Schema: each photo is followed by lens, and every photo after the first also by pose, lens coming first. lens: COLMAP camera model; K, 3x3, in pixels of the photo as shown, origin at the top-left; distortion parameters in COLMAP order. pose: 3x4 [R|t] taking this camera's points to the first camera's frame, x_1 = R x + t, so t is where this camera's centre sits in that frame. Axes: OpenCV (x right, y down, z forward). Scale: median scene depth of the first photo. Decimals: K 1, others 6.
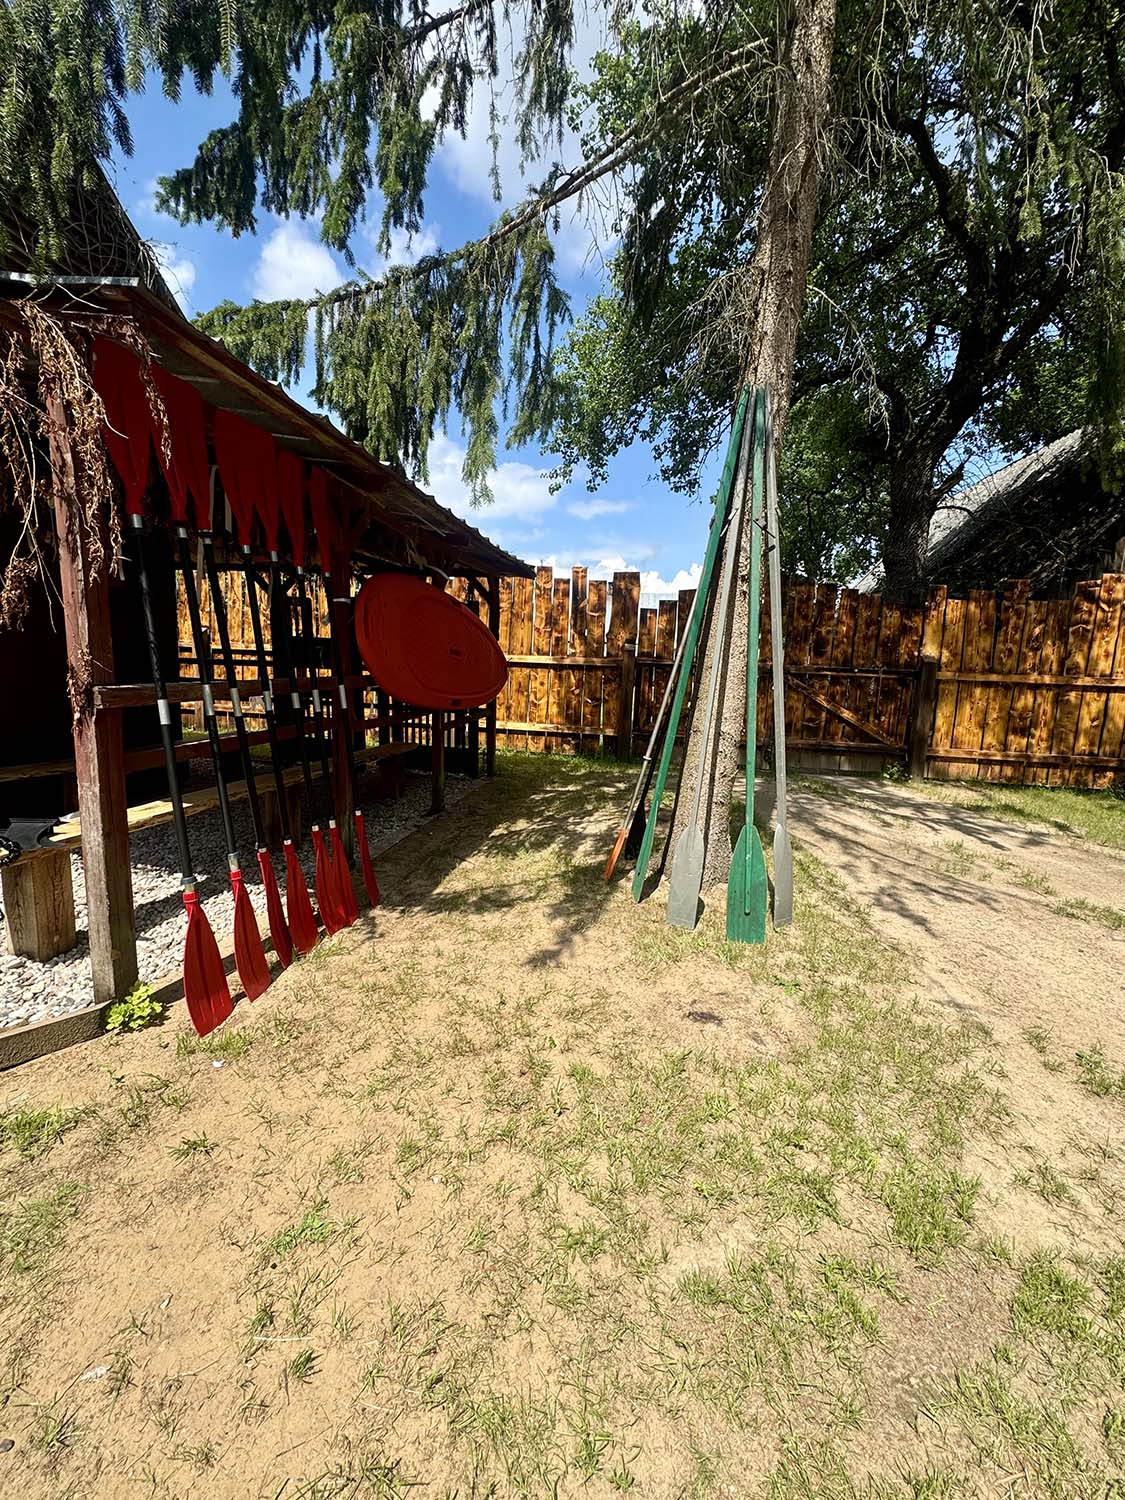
lens RADIAL K [[600.7, 0, 562.6], [0, 600.7, 748.2], [0, 0, 1]] dist [-0.000526, -0.000104]
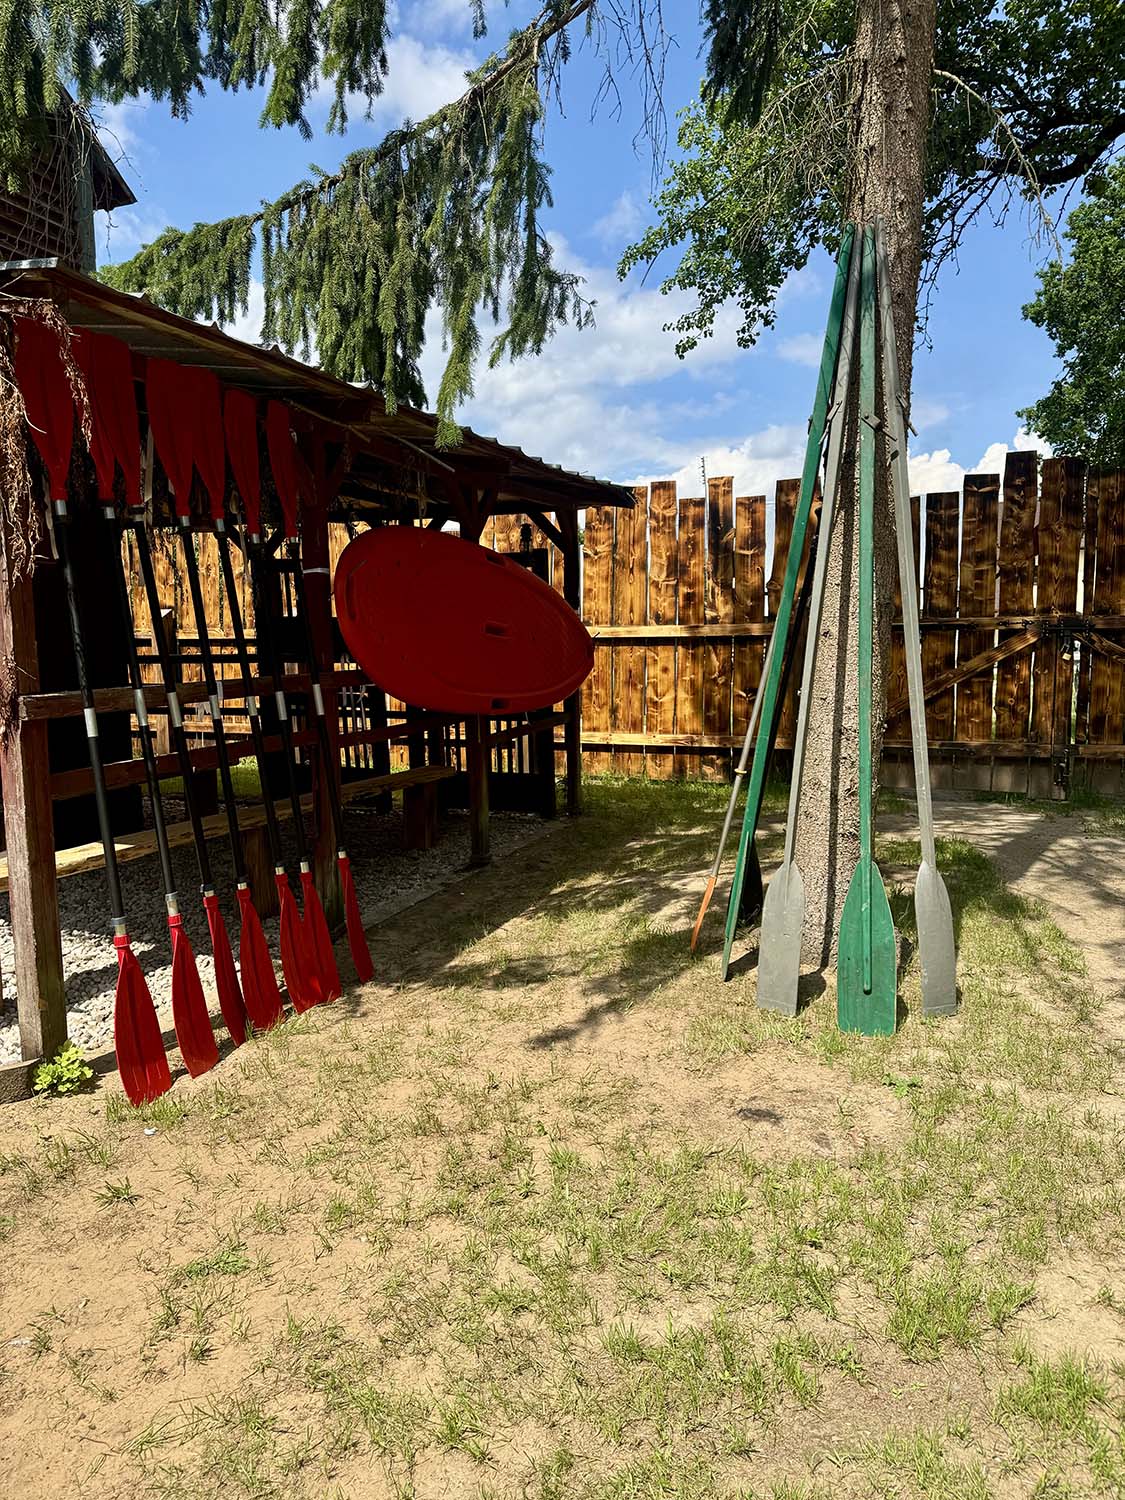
lens RADIAL K [[1058.8, 0, 562.5], [0, 1058.8, 750.0], [0, 0, 1]] dist [0.043585, -0.056500]
pose [[0.980083, -0.031218, -0.196120, 0.206978], [0.024766, 0.999071, -0.035268, 0.034014], [0.197039, 0.029709, 0.979945, -0.253725]]
